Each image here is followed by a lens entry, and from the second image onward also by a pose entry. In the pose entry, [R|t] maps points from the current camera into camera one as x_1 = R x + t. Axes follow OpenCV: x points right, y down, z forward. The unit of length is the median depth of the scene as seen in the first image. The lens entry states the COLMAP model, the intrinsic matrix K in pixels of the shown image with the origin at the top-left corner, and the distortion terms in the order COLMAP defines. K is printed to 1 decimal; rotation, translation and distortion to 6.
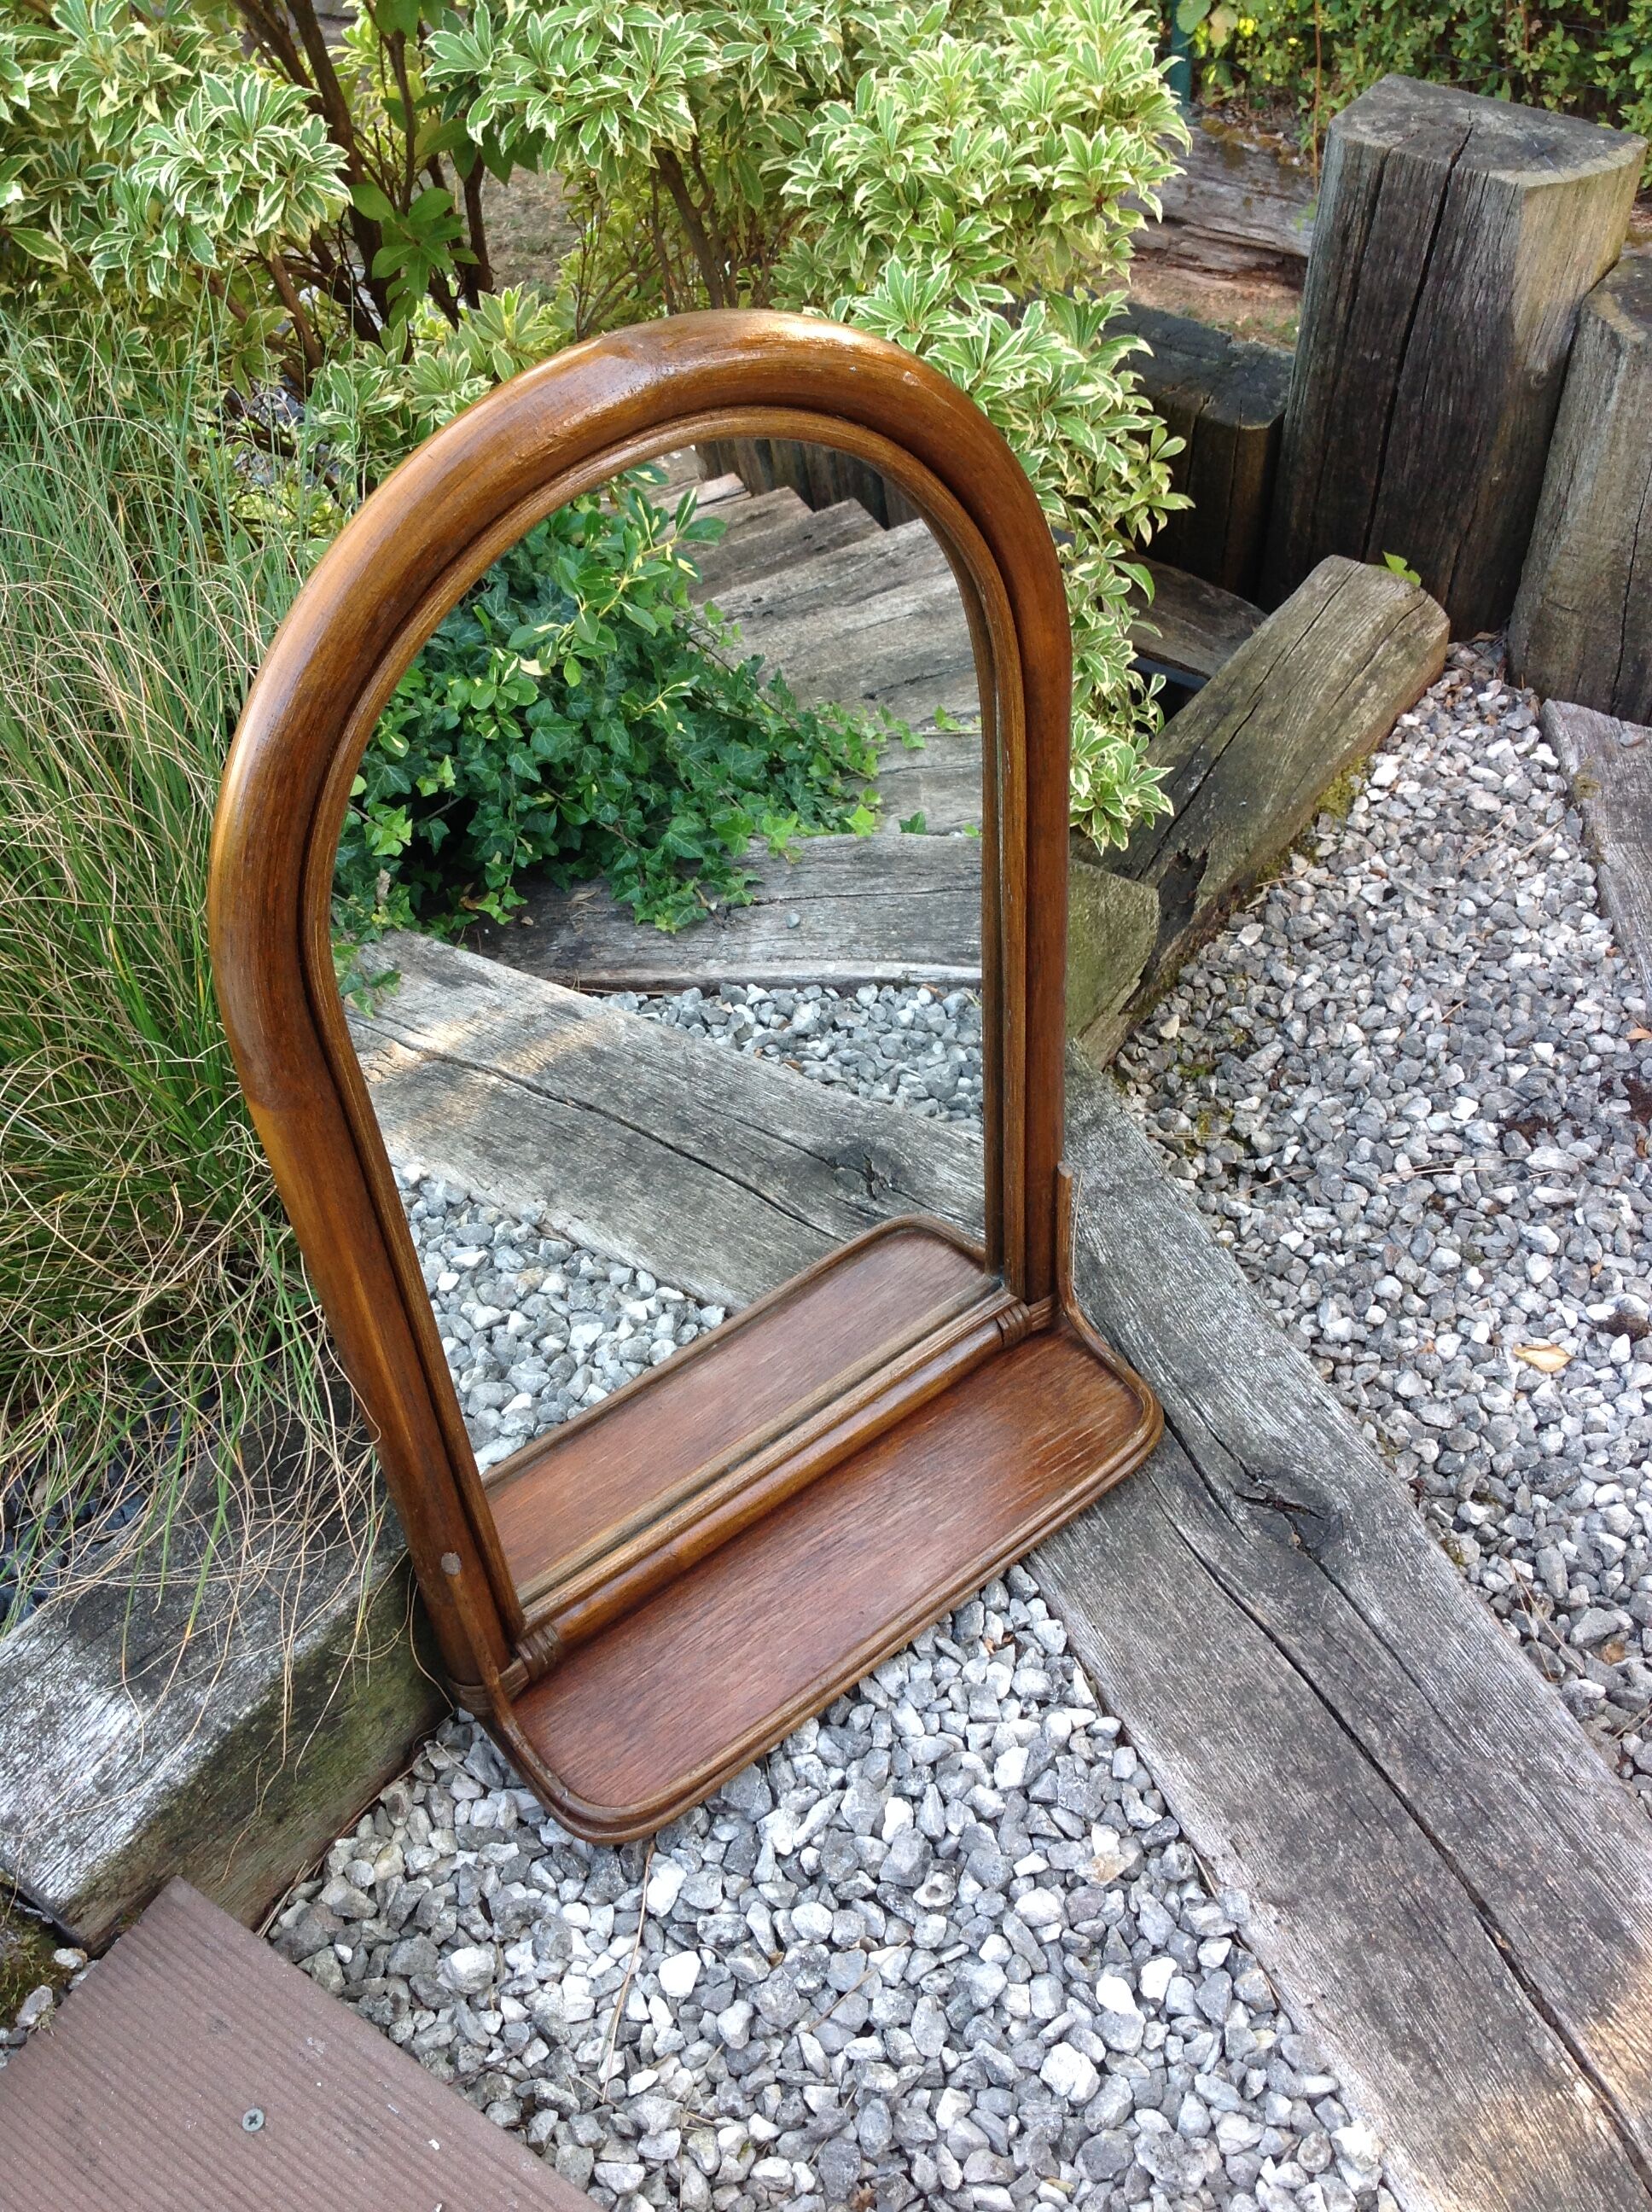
lens RADIAL K [[2140.9, 0, 789.2], [0, 2140.9, 1117.1], [0, 0, 1]] dist [0.134949, -0.343469]
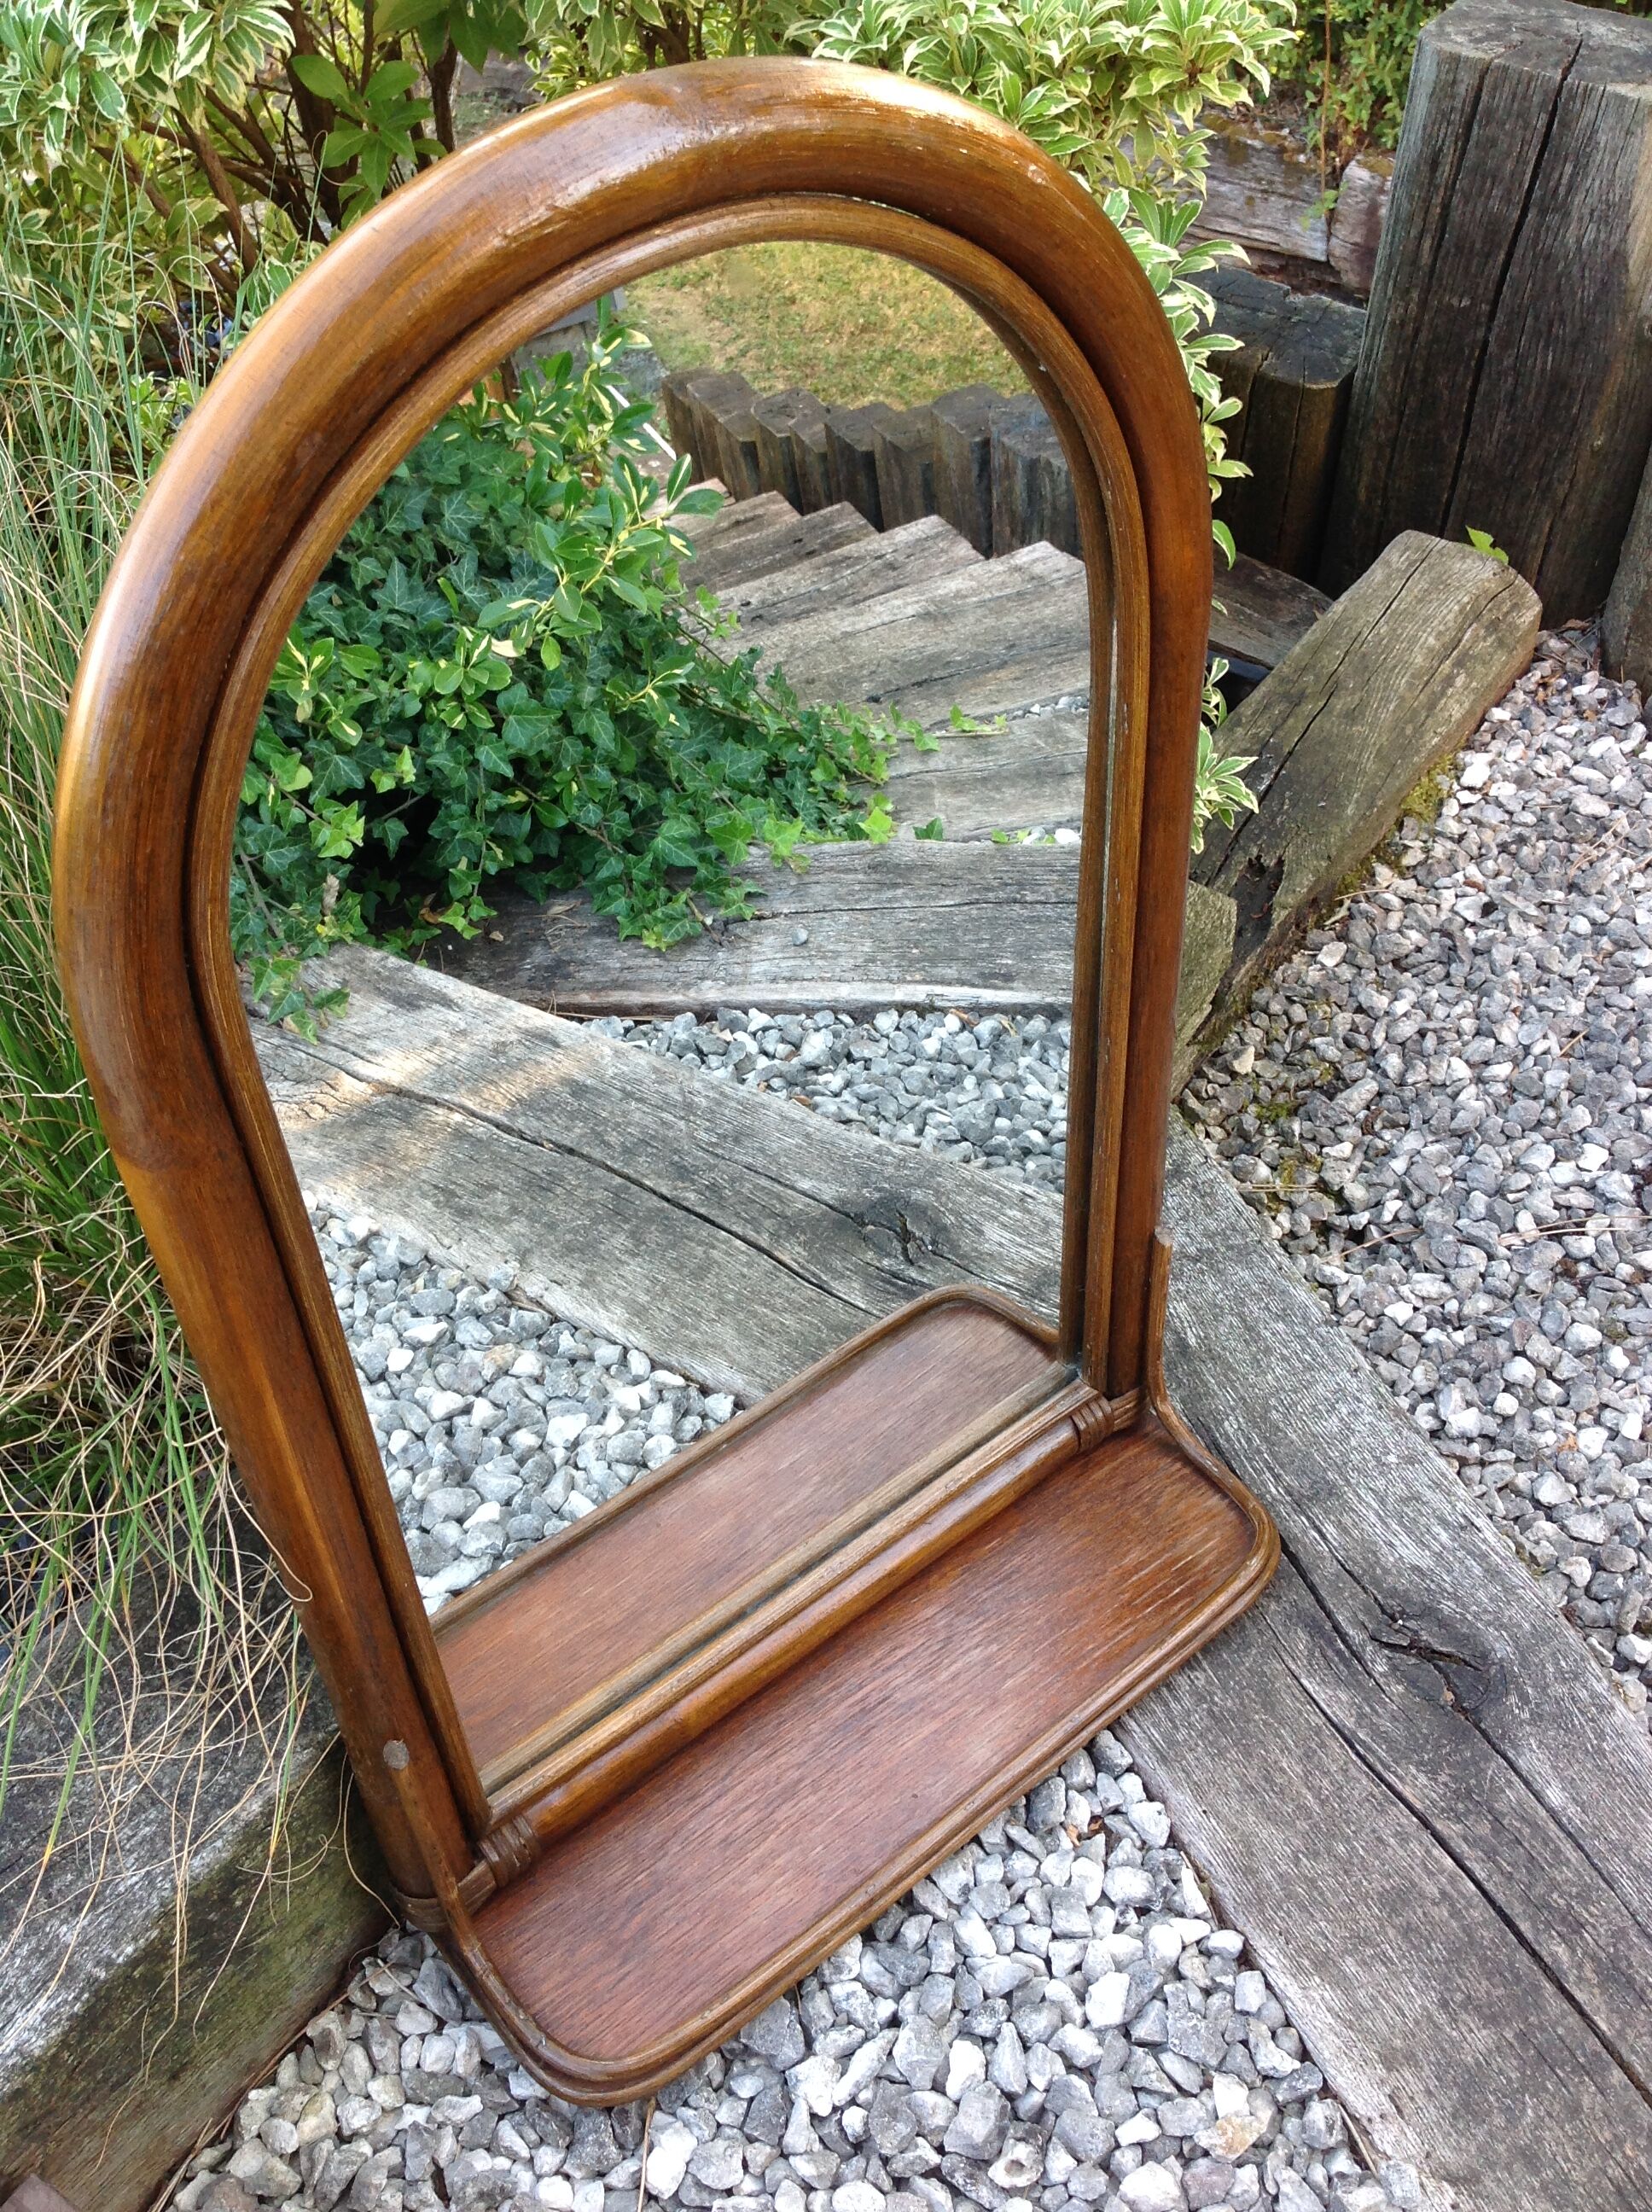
lens RADIAL K [[2240.4, 0, 793.9], [0, 2240.4, 1104.3], [0, 0, 1]] dist [0.144670, -0.399837]
pose [[0.999916, 0.004828, 0.012059, -0.016778], [-0.004573, 0.999767, -0.021110, -0.005243], [-0.012158, 0.021053, 0.999704, 0.120737]]
